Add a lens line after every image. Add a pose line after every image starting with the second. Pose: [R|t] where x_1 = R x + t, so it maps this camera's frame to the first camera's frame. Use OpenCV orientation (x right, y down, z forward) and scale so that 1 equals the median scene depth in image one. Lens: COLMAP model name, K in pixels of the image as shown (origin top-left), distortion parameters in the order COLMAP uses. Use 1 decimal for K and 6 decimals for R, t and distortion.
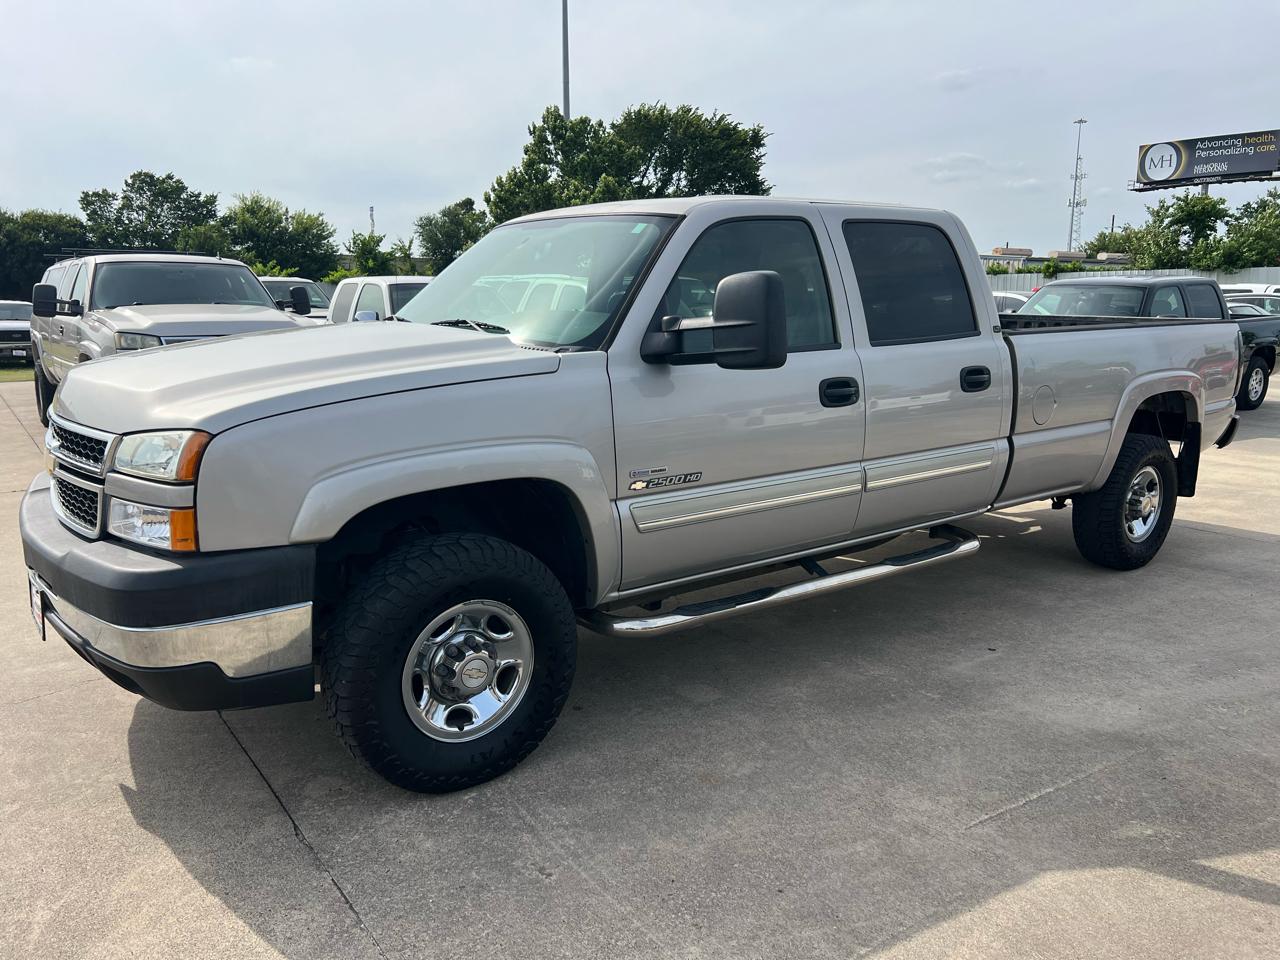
lens RADIAL K [[972.5, 0, 640.0], [0, 972.5, 480.0], [0, 0, 1]] dist [0.042636, -0.054392]
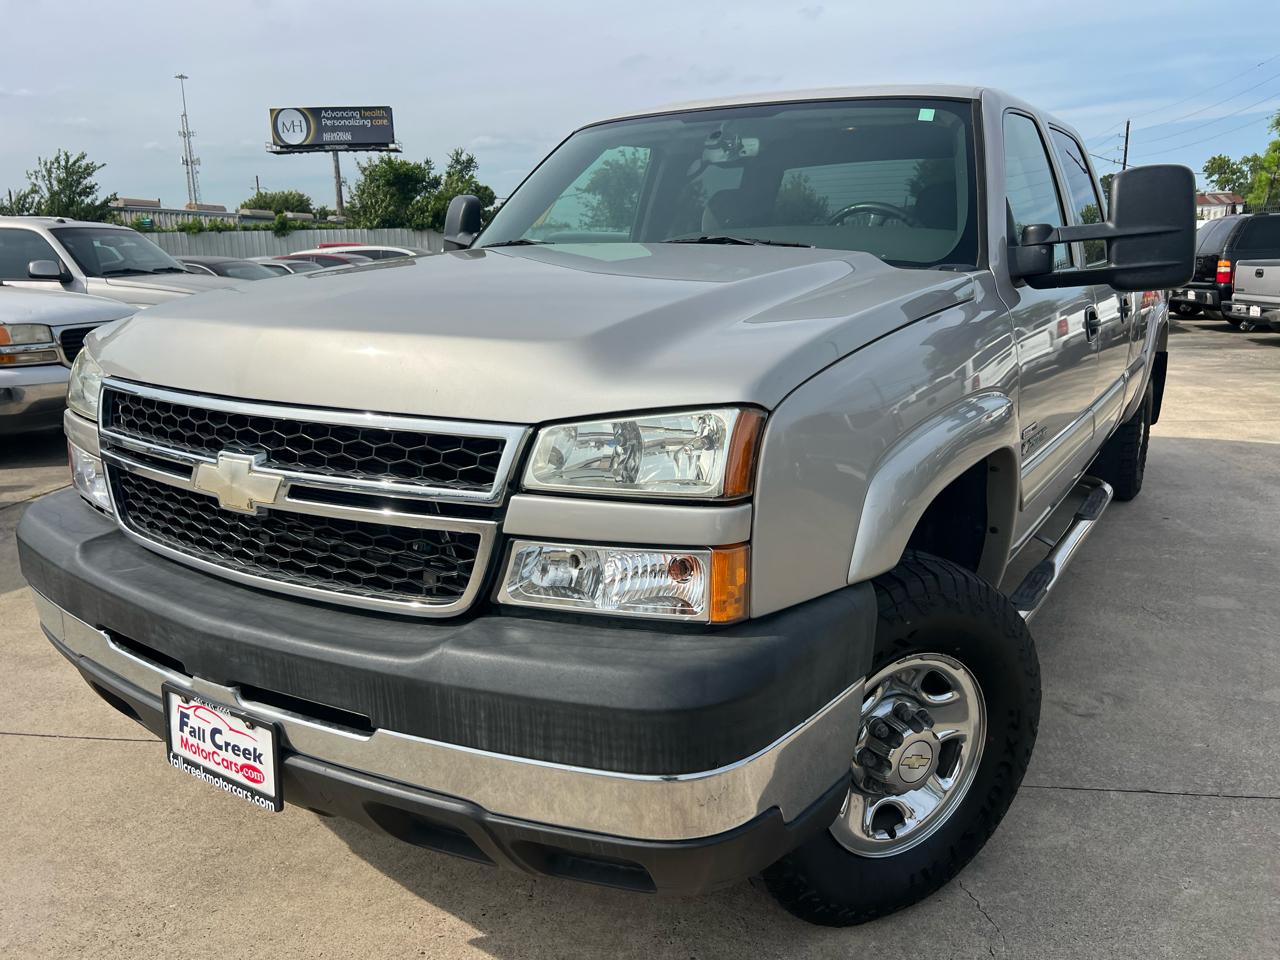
lens RADIAL K [[972.5, 0, 640.0], [0, 972.5, 480.0], [0, 0, 1]] dist [0.042636, -0.054392]
pose [[0.935327, -0.087148, 0.342884, -0.464817], [0.074237, 0.995955, 0.050627, -0.027015], [-0.345909, -0.021898, 0.938013, 0.329597]]
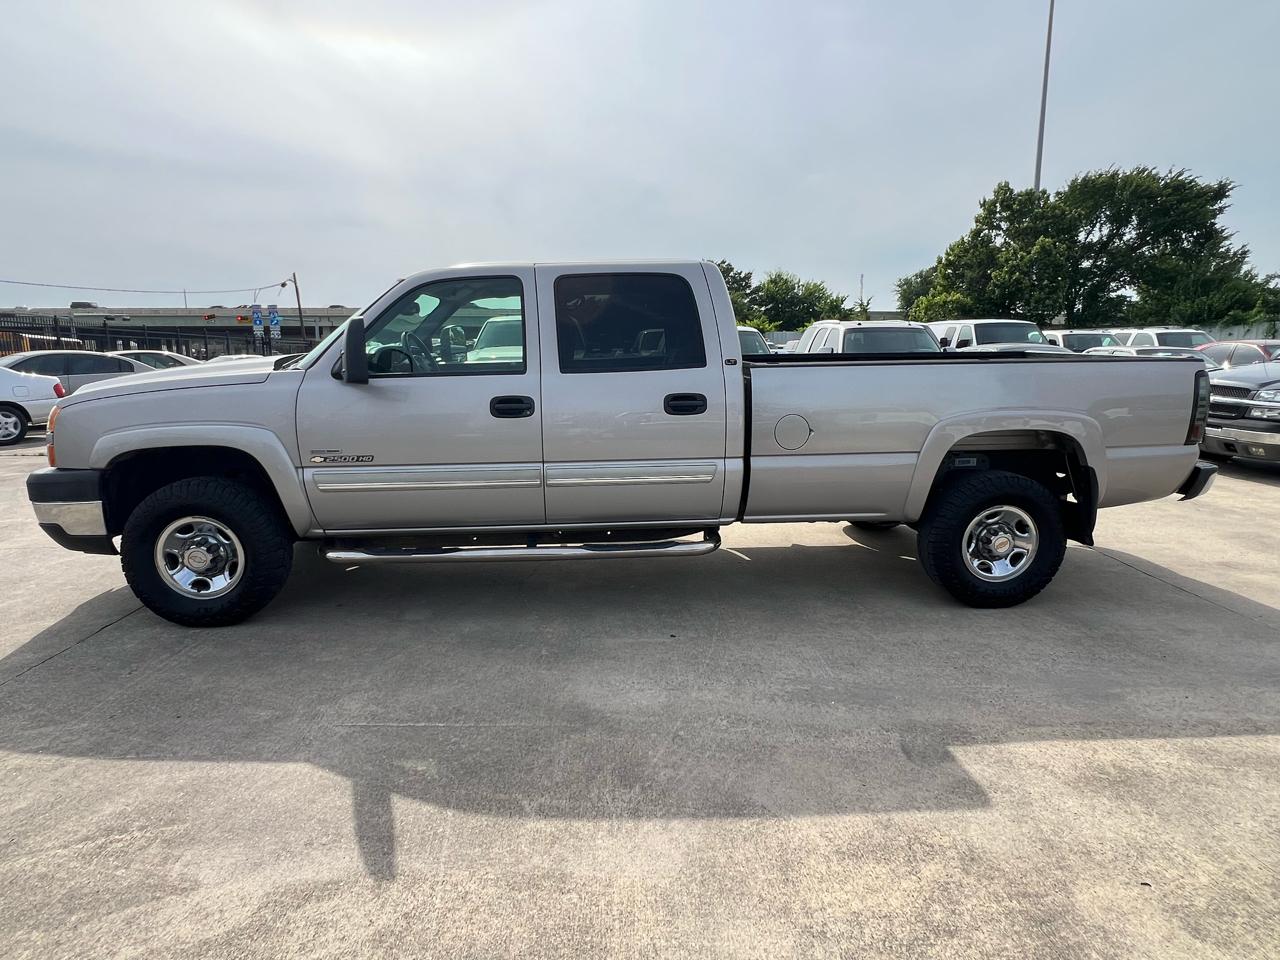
lens RADIAL K [[728.4, 0, 635.8], [0, 728.4, 482.6], [0, 0, 1]] dist [-0.004690, 0.001991]
pose [[0.834997, 0.099617, -0.541162, 0.873323], [-0.096901, 0.994727, 0.033594, -0.038029], [0.541654, 0.024389, 0.840247, 0.272628]]
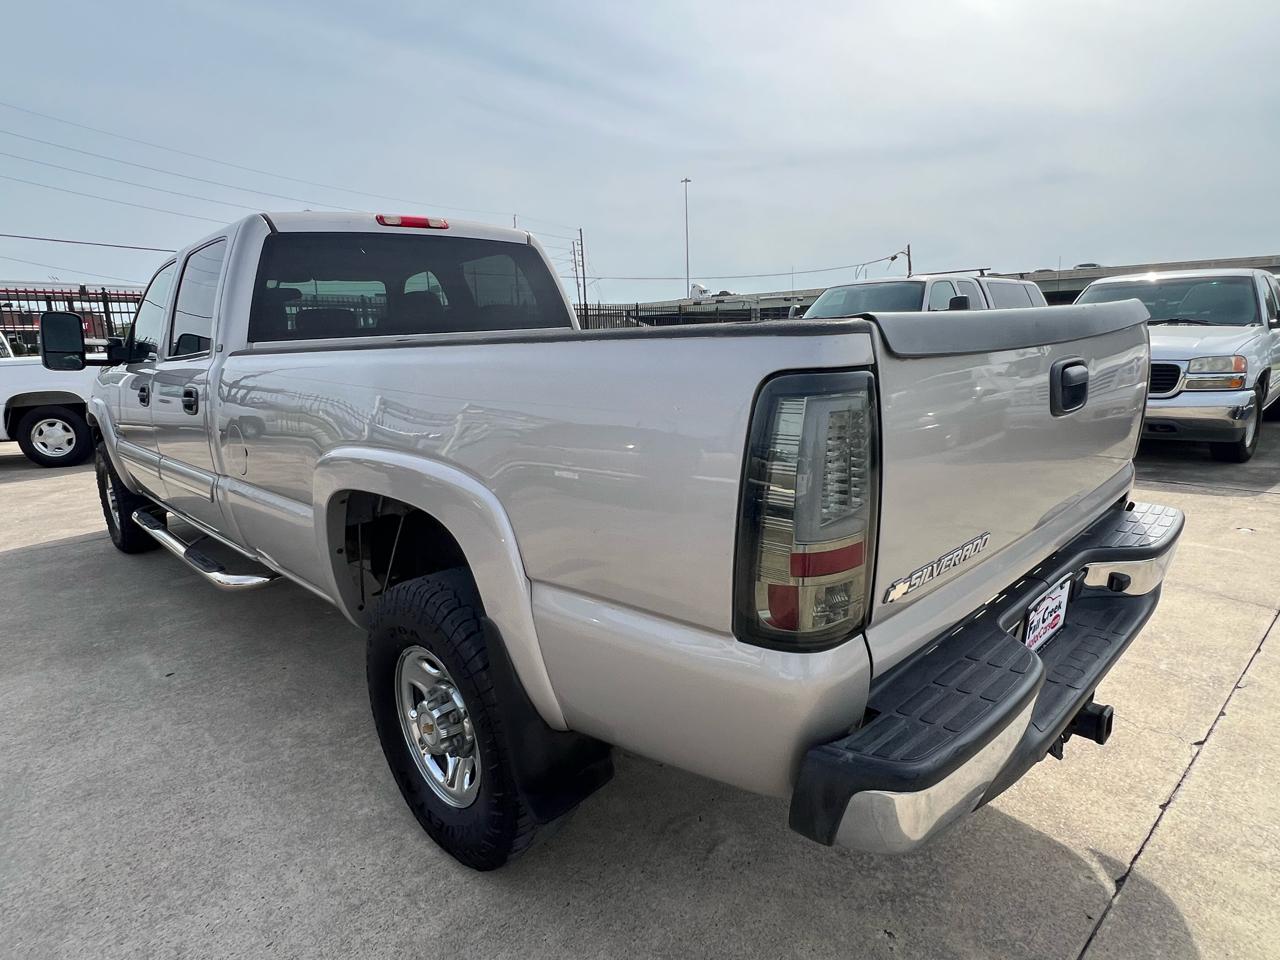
lens RADIAL K [[728.4, 0, 635.8], [0, 728.4, 482.6], [0, 0, 1]] dist [-0.004690, 0.001991]
pose [[0.118619, 0.197732, -0.973053, 1.229073], [-0.143578, 0.973088, 0.180236, -0.242070], [0.982504, 0.118330, 0.143816, 1.504193]]
